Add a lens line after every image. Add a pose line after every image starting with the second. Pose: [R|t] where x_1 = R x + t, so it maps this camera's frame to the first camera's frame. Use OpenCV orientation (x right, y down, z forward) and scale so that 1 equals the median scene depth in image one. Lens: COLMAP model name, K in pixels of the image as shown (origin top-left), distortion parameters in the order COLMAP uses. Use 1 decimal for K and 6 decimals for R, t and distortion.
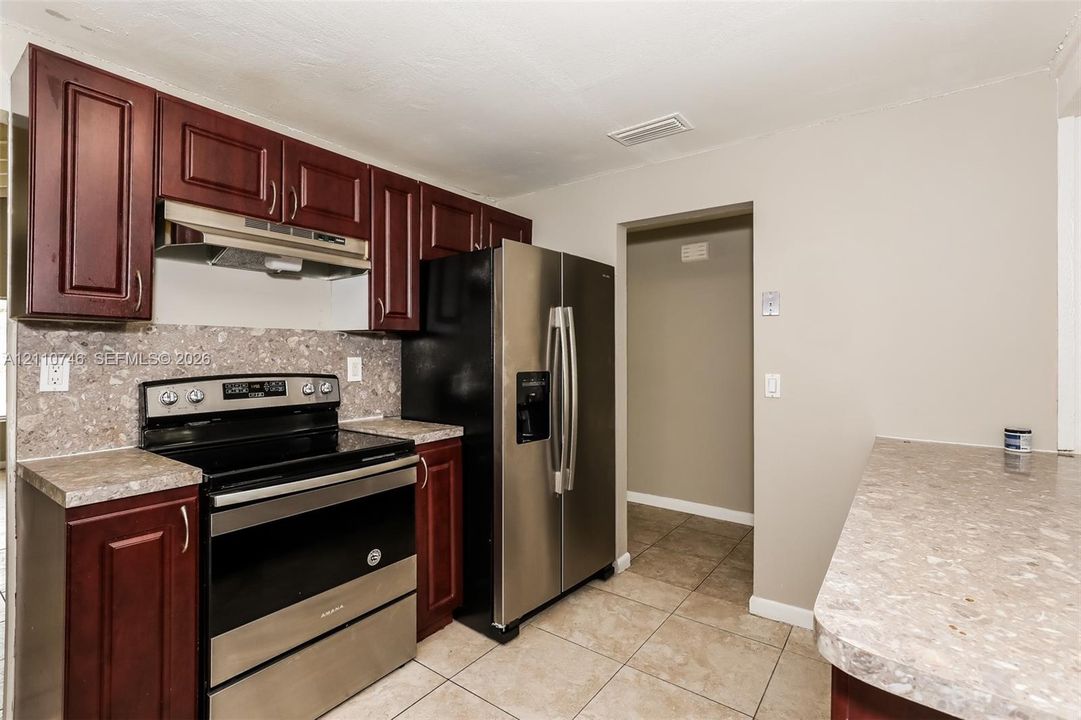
lens RADIAL K [[494.1, 0, 539.9], [0, 494.1, 350.6], [0, 0, 1]] dist [0.002830, 0.000802]
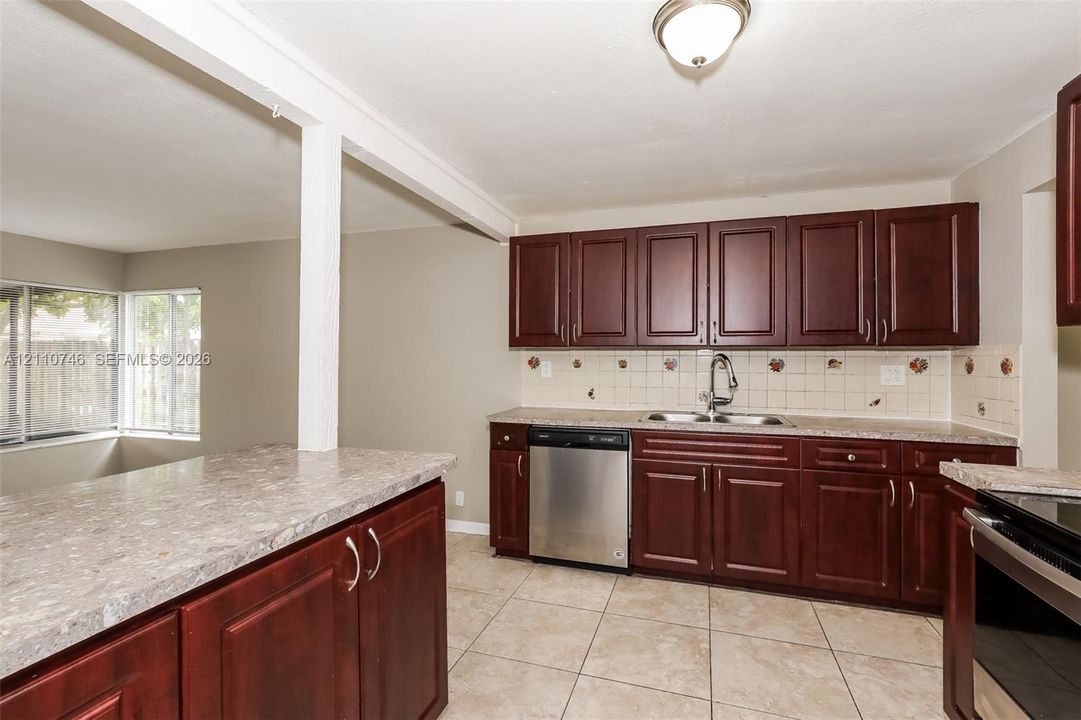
lens RADIAL K [[494.1, 0, 541.3], [0, 494.1, 359.0], [0, 0, 1]] dist [0.002830, 0.000802]
pose [[-0.946265, -0.002374, -0.323383, 0.230475], [-0.002749, 0.999996, 0.000701, 0.020529], [0.323380, 0.001552, -0.946268, 2.370157]]
